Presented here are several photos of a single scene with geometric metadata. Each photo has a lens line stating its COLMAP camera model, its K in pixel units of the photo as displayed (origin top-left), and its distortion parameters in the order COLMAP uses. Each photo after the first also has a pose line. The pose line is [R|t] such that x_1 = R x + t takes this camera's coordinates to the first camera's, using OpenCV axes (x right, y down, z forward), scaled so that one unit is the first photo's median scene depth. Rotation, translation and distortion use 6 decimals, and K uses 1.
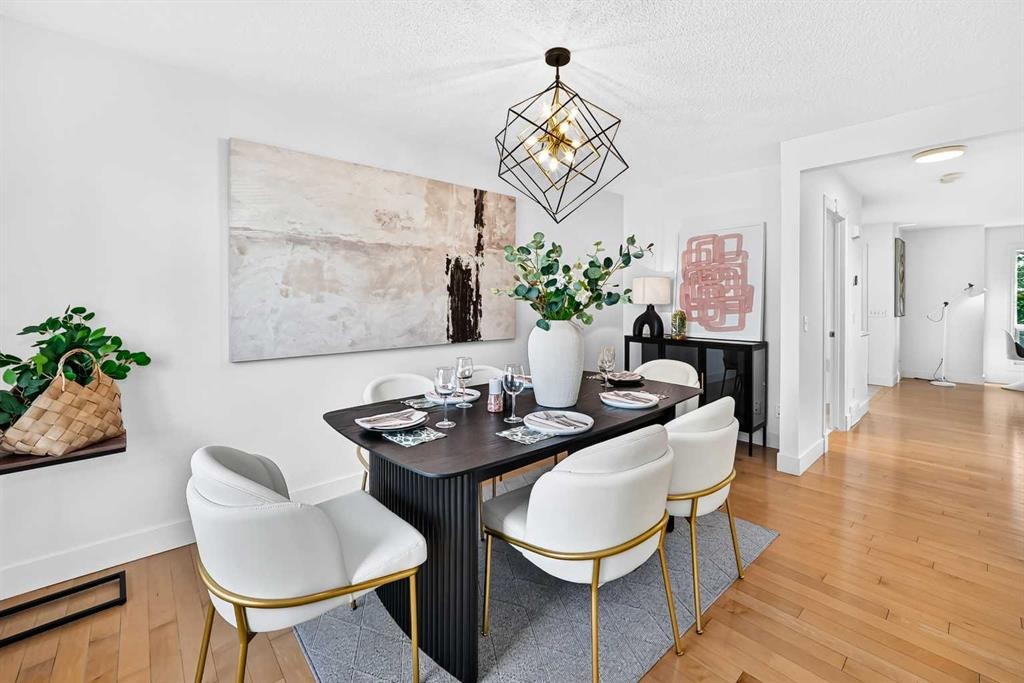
lens RADIAL K [[426.9, 0, 521.2], [0, 426.9, 303.0], [0, 0, 1]] dist [-0.000883, 0.000542]
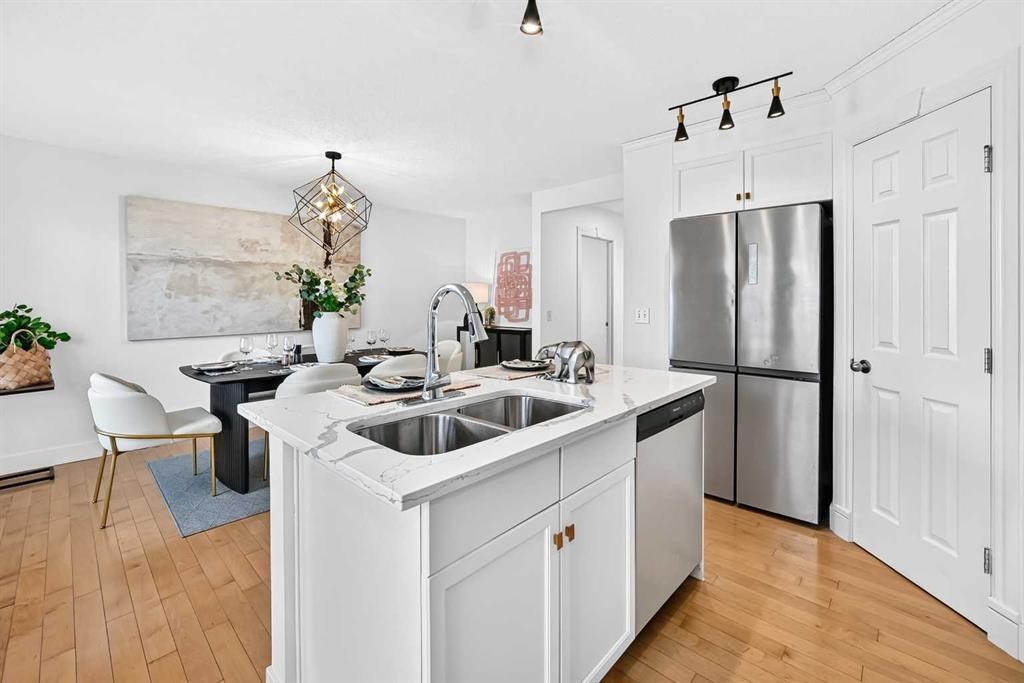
lens RADIAL K [[427.0, 0, 513.3], [0, 427.0, 302.3], [0, 0, 1]] dist [0.001753, 0.004850]
pose [[0.996907, -0.002685, 0.078551, 0.488678], [0.002634, 0.999996, 0.000751, 0.001672], [-0.078552, -0.000542, 0.996910, -0.546839]]
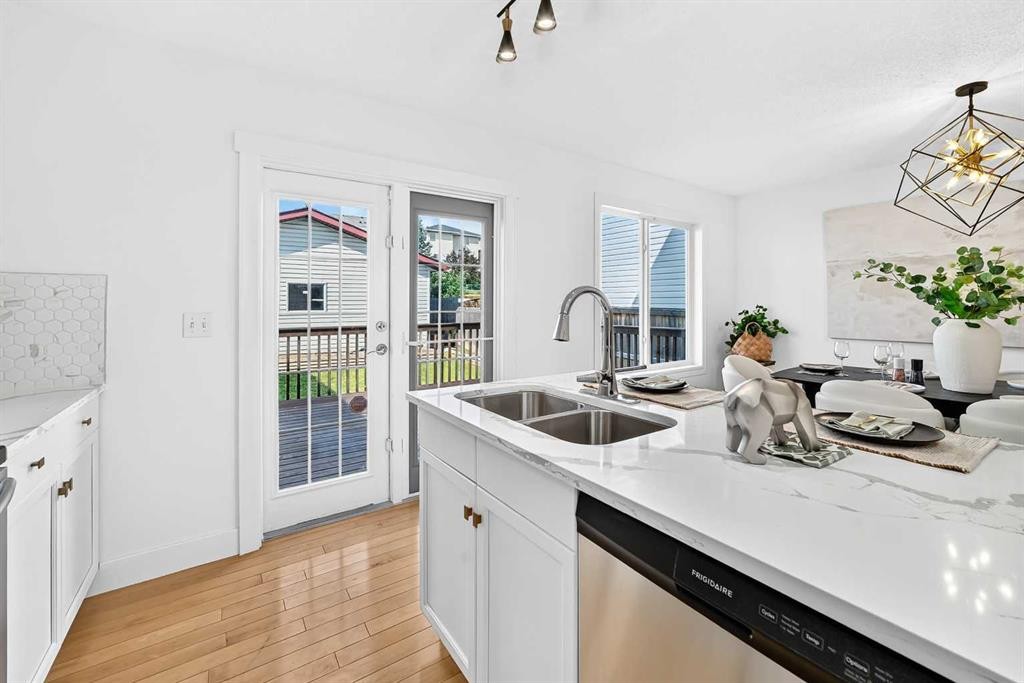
lens RADIAL K [[426.9, 0, 521.2], [0, 426.9, 303.0], [0, 0, 1]] dist [-0.000883, 0.000542]
pose [[-0.118289, -0.001380, -0.992978, 1.010830], [-0.002416, 0.999996, -0.001102, -0.000120], [0.992976, 0.002269, -0.118292, -0.042269]]
